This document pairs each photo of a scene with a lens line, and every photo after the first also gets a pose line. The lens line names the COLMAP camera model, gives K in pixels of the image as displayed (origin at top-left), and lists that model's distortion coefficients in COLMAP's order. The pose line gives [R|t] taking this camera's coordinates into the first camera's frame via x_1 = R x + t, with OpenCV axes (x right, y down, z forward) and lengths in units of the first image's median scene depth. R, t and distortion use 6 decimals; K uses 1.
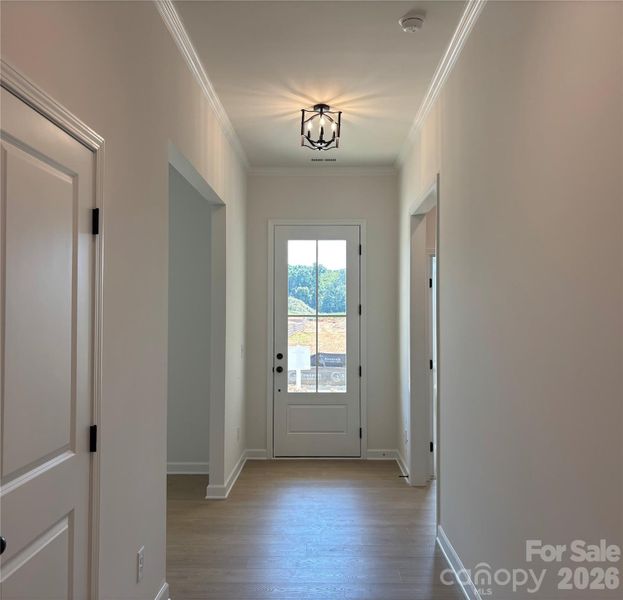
lens RADIAL K [[702.7, 0, 311.5], [0, 702.7, 300.0], [0, 0, 1]] dist [0.434582, -0.000311]
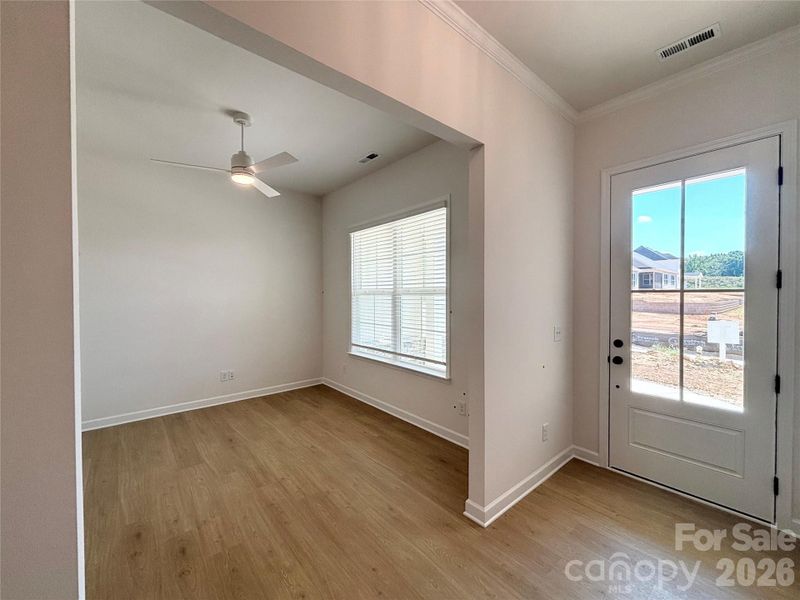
lens RADIAL K [[325.0, 0, 397.6], [0, 325.0, 298.8], [0, 0, 1]] dist [0.002931, -0.000632]
pose [[0.654051, 0.002894, -0.756445, 0.067135], [0.024306, 0.999396, 0.024839, 0.015909], [0.756060, -0.034633, 0.653586, 0.587257]]
